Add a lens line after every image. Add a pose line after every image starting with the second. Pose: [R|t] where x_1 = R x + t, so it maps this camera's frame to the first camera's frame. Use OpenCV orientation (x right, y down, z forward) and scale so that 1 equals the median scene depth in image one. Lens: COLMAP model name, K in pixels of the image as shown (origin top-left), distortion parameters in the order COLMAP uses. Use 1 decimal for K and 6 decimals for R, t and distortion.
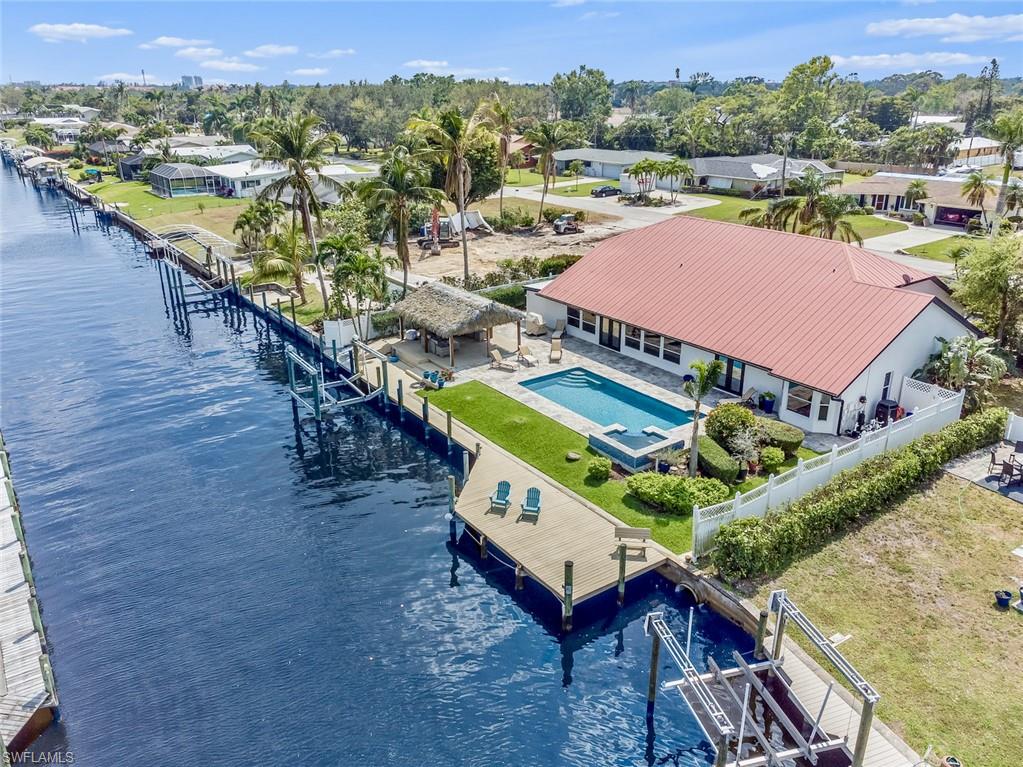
lens RADIAL K [[755.1, 0, 511.5], [0, 755.1, 383.5], [0, 0, 1]] dist [0.021008, -0.002258]
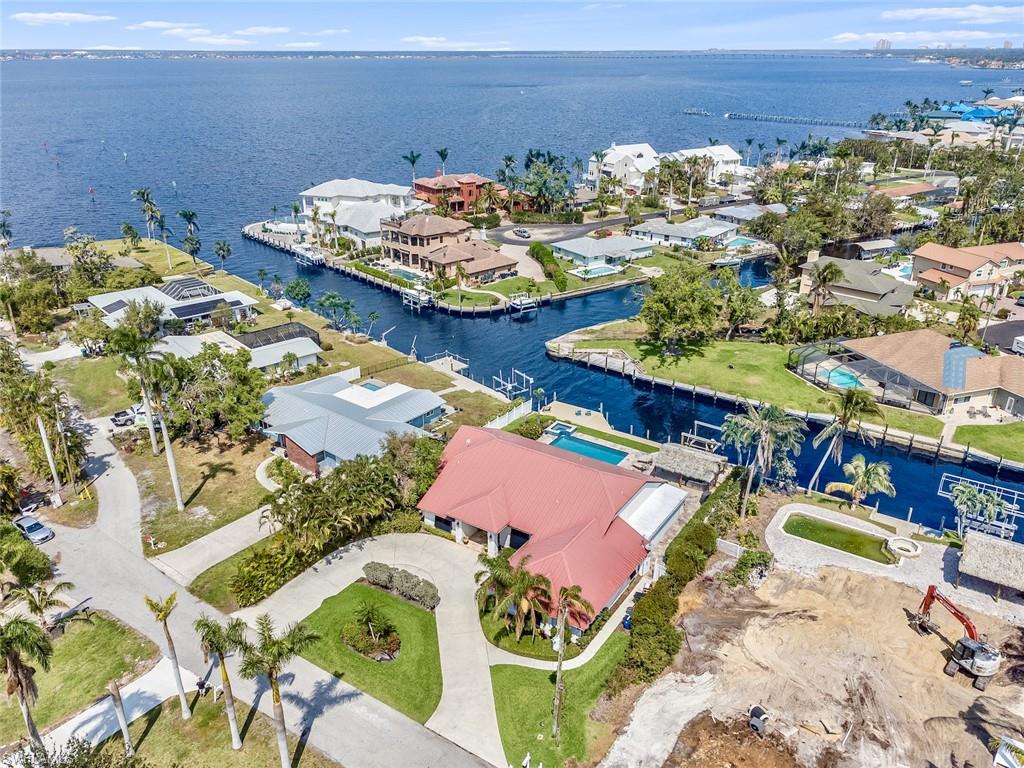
lens RADIAL K [[755.8, 0, 512.0], [0, 755.8, 384.0], [0, 0, 1]] dist [0.021008, -0.002258]
pose [[-0.933795, 0.146996, -0.326220, 1.000531], [-0.122018, 0.726243, 0.676523, -1.582798], [0.336361, 0.671538, -0.660225, 2.160381]]
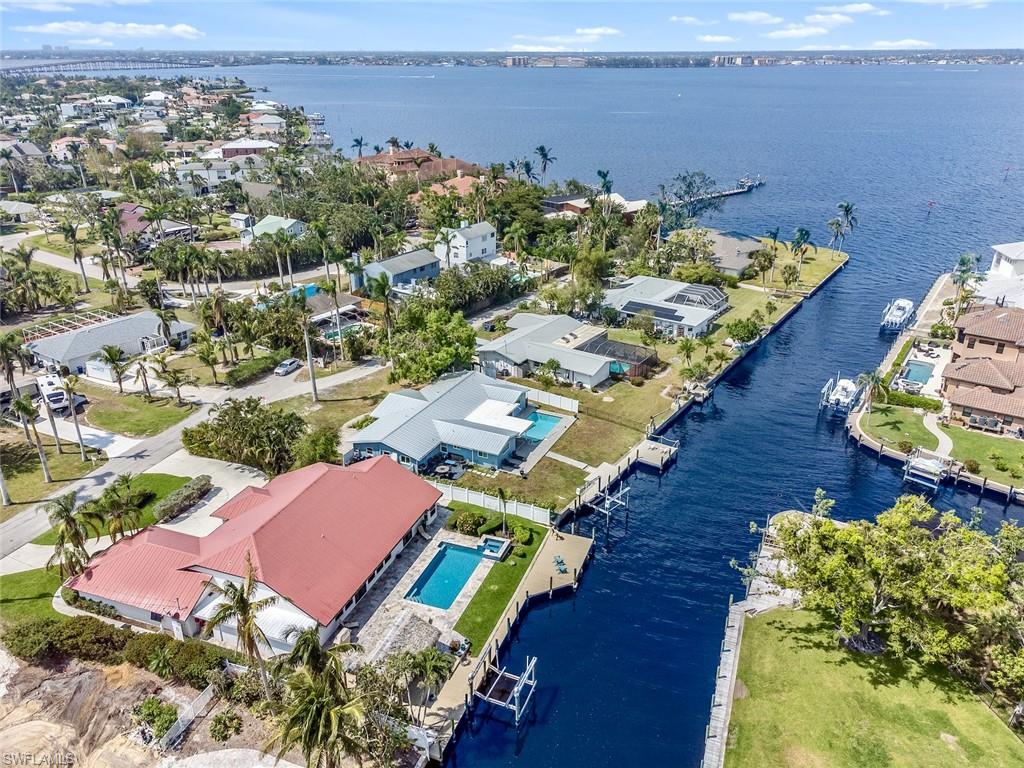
lens RADIAL K [[755.8, 0, 512.0], [0, 755.8, 384.0], [0, 0, 1]] dist [0.021008, -0.002258]
pose [[-0.564570, -0.327341, 0.757700, -1.141617], [0.288721, 0.781678, 0.552829, -1.233989], [-0.773240, 0.530874, -0.346802, 1.166588]]
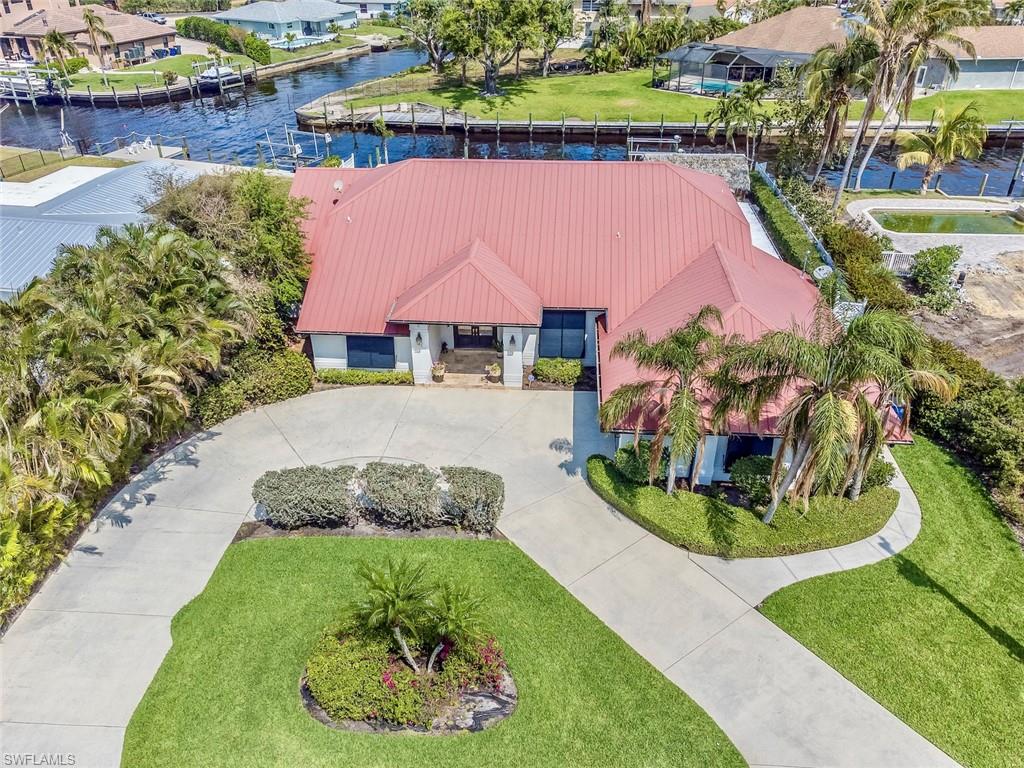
lens RADIAL K [[761.6, 0, 512.0], [0, 761.6, 384.0], [0, 0, 1]] dist [0.007451, -0.002161]
pose [[-0.632621, 0.403986, -0.660746, 1.052789], [-0.276918, 0.678771, 0.680137, -0.639023], [0.723261, 0.613241, -0.317535, 1.501465]]
